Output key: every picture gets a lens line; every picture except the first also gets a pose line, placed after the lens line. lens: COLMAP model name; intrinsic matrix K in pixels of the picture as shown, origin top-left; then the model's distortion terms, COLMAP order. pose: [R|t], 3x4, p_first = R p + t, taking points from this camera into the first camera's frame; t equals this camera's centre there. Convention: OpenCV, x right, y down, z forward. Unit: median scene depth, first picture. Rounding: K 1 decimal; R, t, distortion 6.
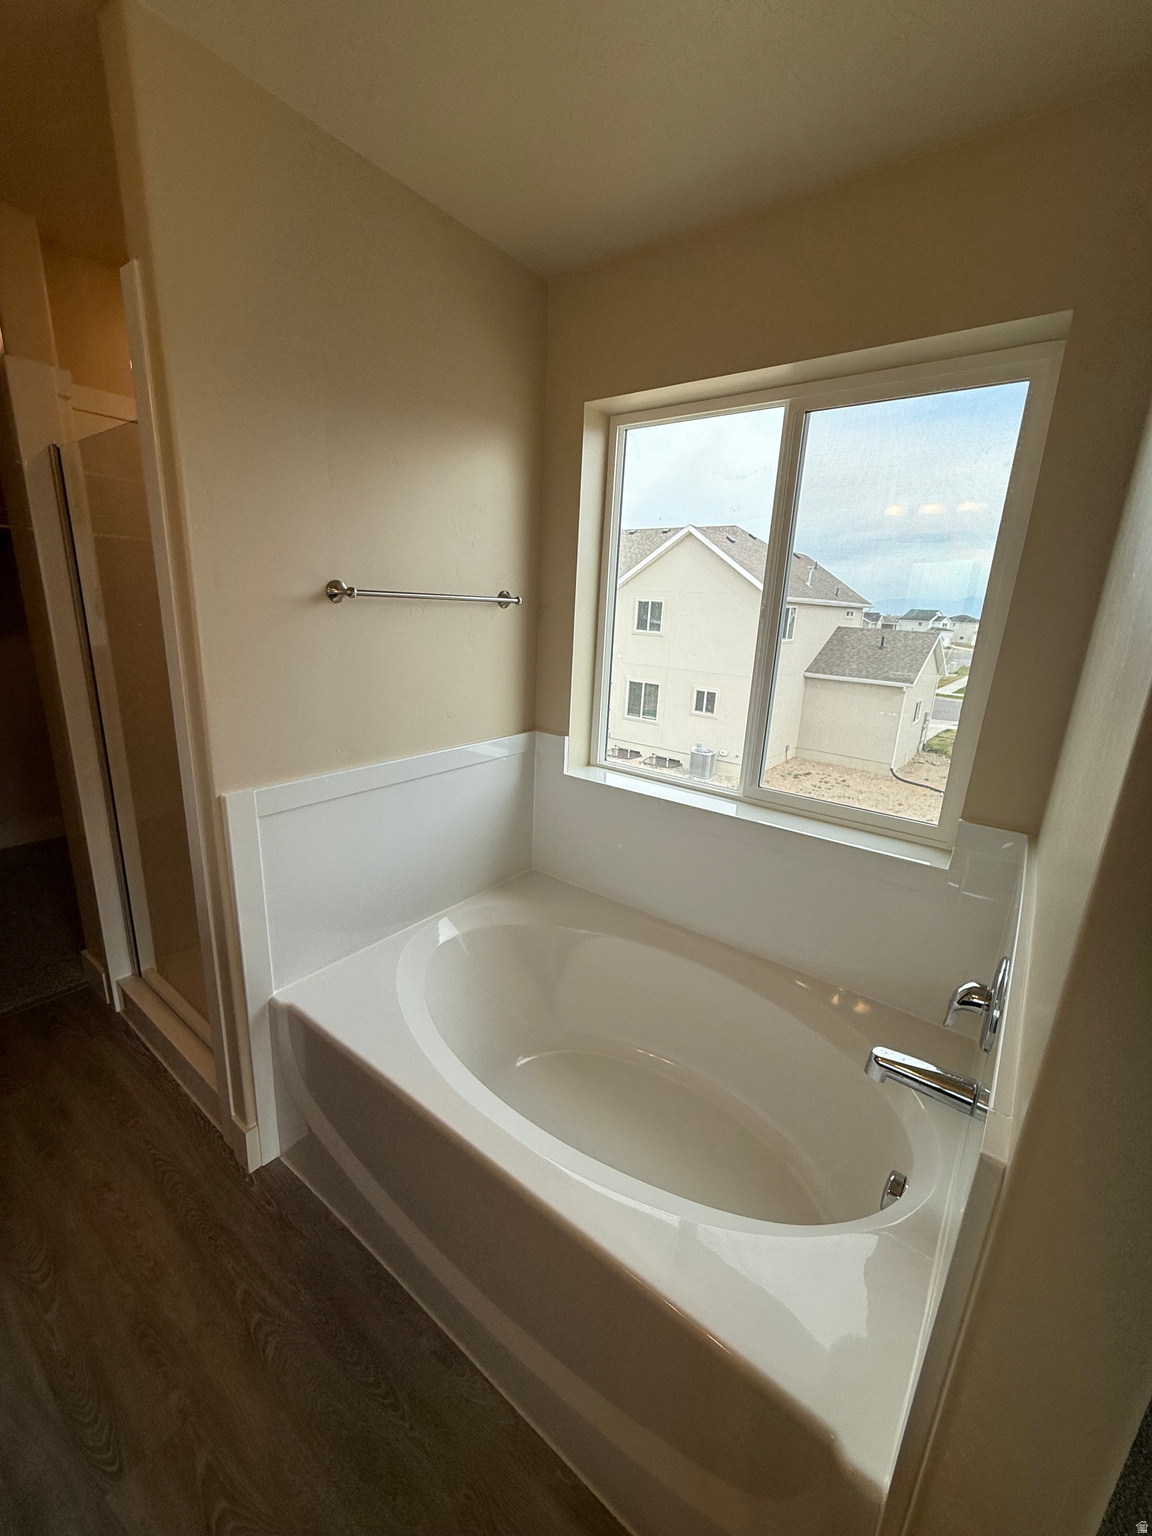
lens RADIAL K [[616.7, 0, 576.0], [0, 616.7, 768.0], [0, 0, 1]] dist [0.000206, 0.000083]
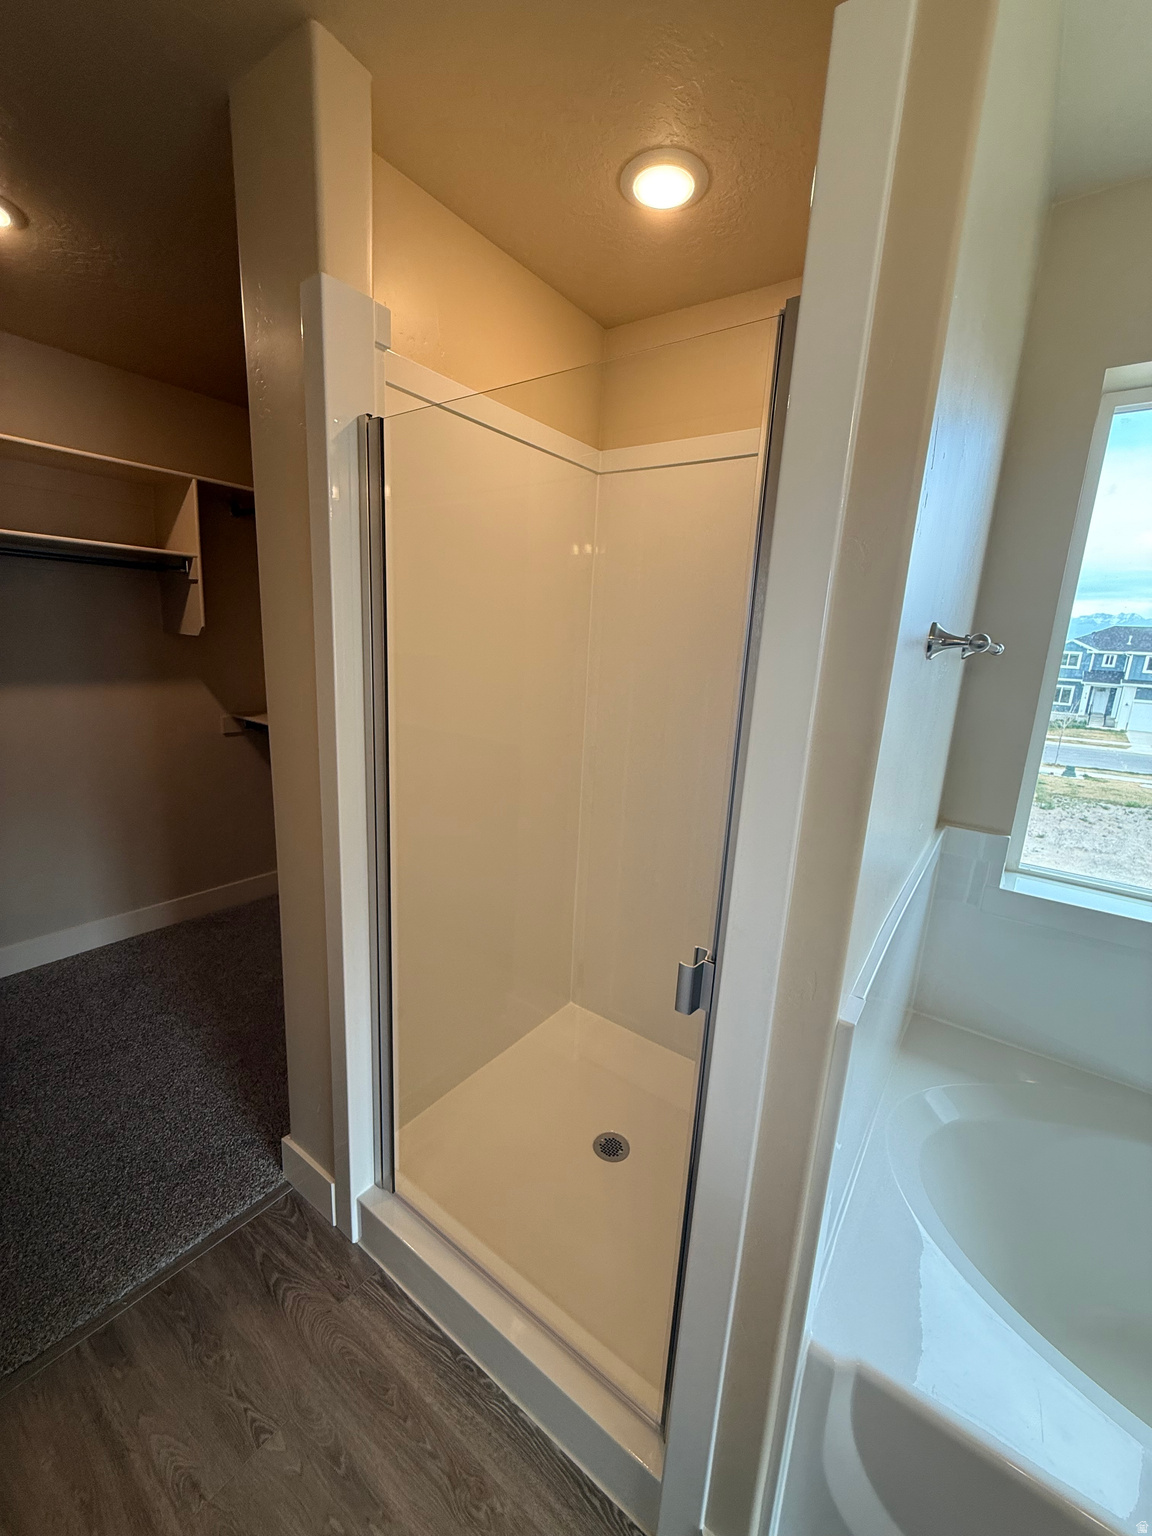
lens RADIAL K [[616.7, 0, 576.0], [0, 616.7, 768.0], [0, 0, 1]] dist [0.000206, 0.000083]
pose [[0.999779, -0.016674, 0.012786, -0.619716], [0.016908, 0.999687, -0.018447, -0.150185], [-0.012475, 0.018659, 0.999748, 0.366023]]
